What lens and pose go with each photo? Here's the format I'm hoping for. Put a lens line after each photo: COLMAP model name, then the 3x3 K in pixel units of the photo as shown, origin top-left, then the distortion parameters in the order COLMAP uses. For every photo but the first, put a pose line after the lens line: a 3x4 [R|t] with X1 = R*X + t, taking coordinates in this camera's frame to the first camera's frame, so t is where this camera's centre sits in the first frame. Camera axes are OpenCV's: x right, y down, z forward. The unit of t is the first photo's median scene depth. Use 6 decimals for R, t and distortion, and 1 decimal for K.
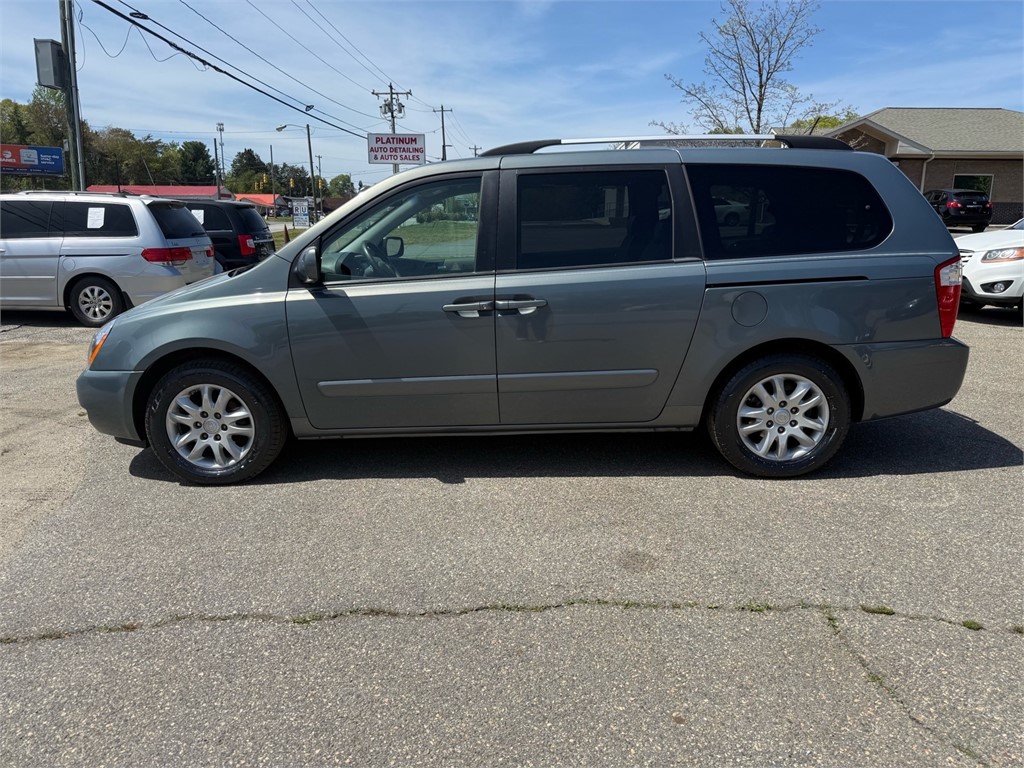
lens RADIAL K [[730.2, 0, 512.0], [0, 730.2, 384.0], [0, 0, 1]] dist [0.003794, -0.008661]
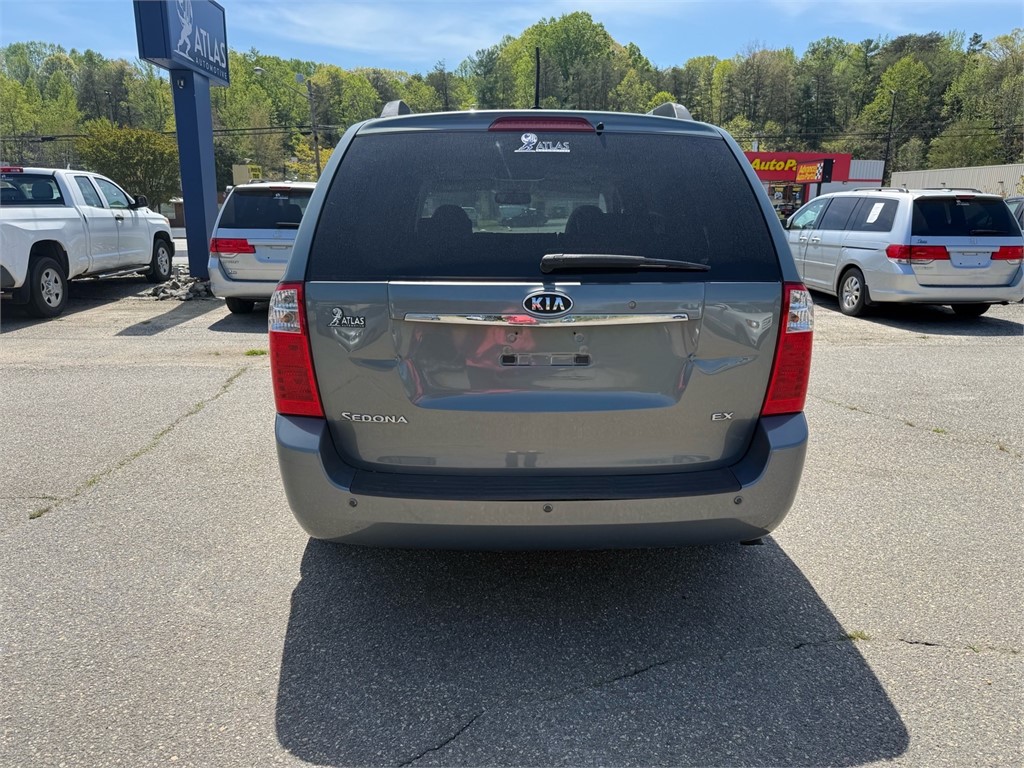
lens RADIAL K [[730.2, 0, 512.0], [0, 730.2, 384.0], [0, 0, 1]] dist [0.003794, -0.008661]
pose [[0.050694, 0.236962, -0.970195, 0.465441], [-0.230603, 0.947971, 0.219485, -0.103388], [0.971727, 0.212603, 0.102701, 0.434368]]
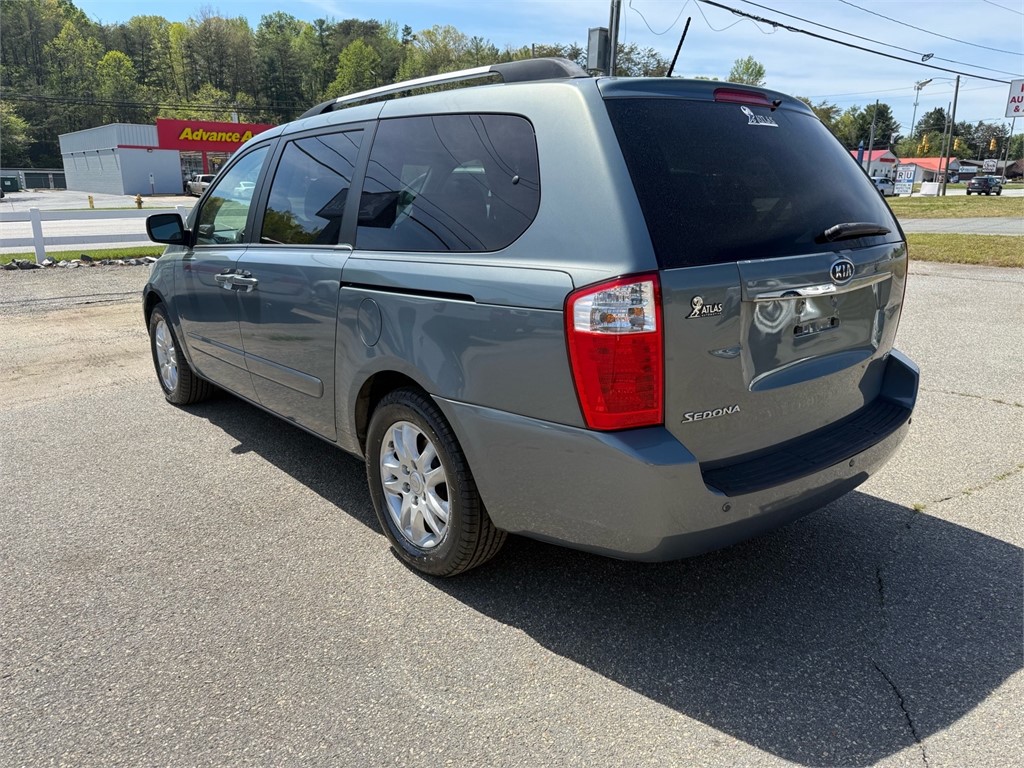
lens RADIAL K [[730.2, 0, 512.0], [0, 730.2, 384.0], [0, 0, 1]] dist [0.003794, -0.008661]
pose [[0.657317, 0.202208, -0.725979, 0.357234], [-0.170313, 0.978266, 0.118273, -0.056392], [0.734117, 0.045901, 0.677470, 0.232923]]
